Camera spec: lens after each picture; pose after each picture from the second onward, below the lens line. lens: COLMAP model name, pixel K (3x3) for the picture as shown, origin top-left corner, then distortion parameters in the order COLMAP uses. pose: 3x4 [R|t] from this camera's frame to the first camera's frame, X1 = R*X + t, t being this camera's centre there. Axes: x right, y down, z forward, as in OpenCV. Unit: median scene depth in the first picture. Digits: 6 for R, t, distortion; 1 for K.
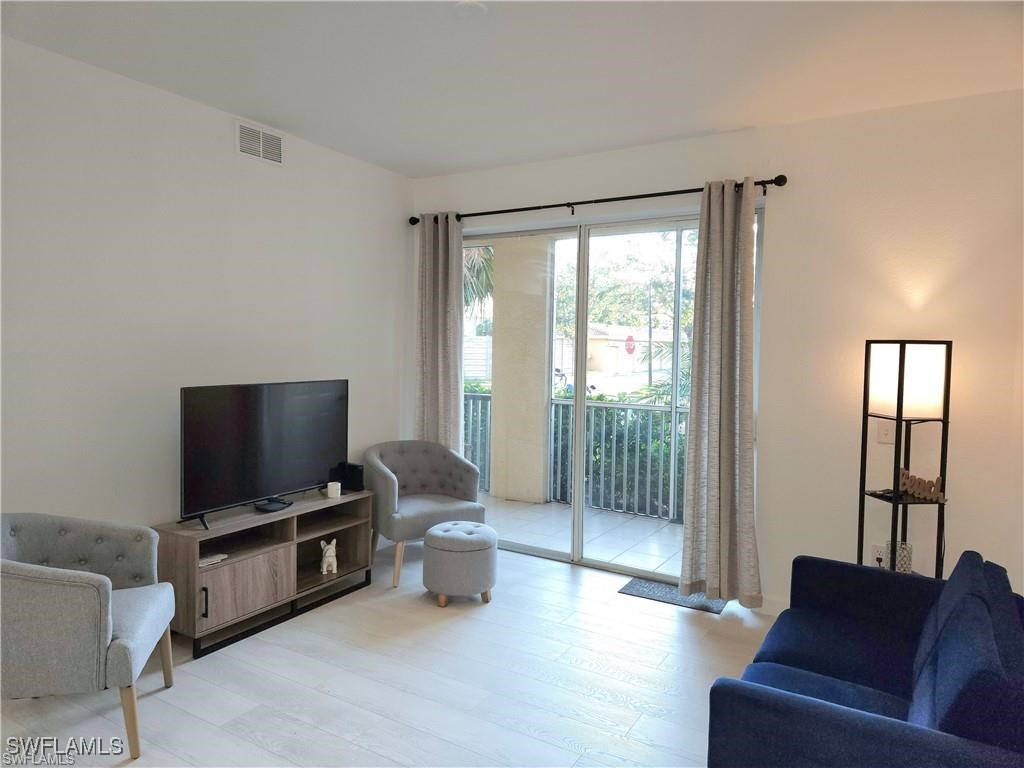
lens RADIAL K [[678.2, 0, 514.6], [0, 678.2, 379.5], [0, 0, 1]] dist [0.063739, -0.056749]
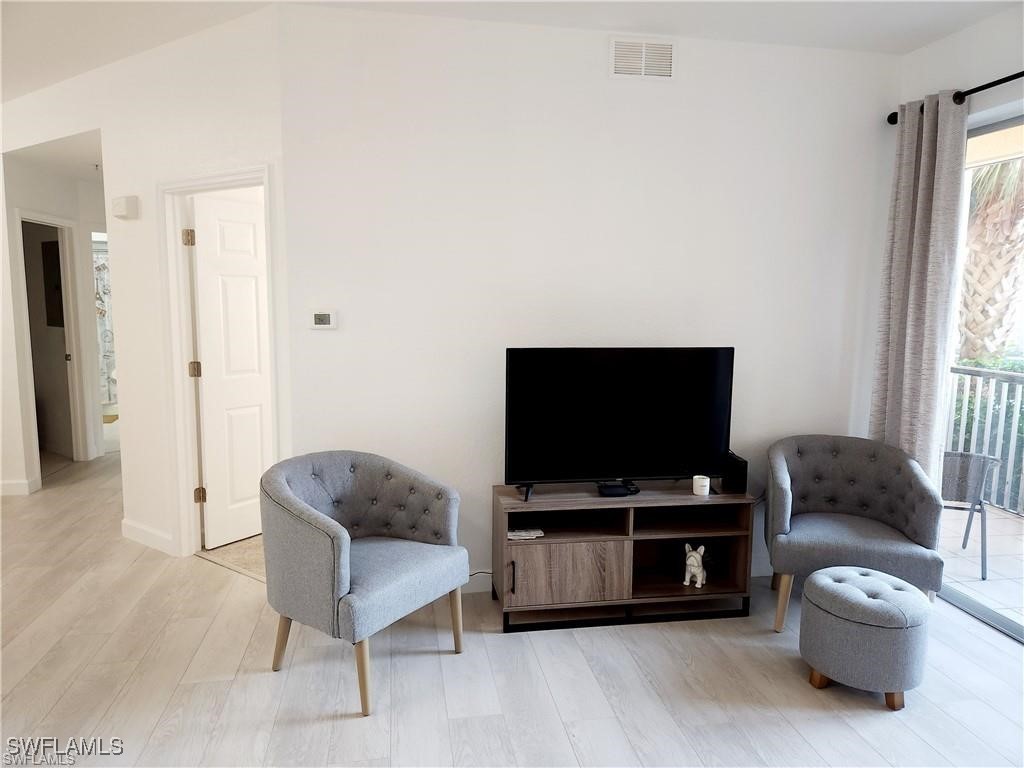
lens RADIAL K [[695.3, 0, 510.5], [0, 695.3, 380.9], [0, 0, 1]] dist [0.076435, -0.064749]
pose [[0.654014, 0.087901, -0.751358, 0.198746], [-0.040491, 0.995870, 0.081261, -0.017606], [0.755398, -0.022722, 0.654872, 0.307416]]
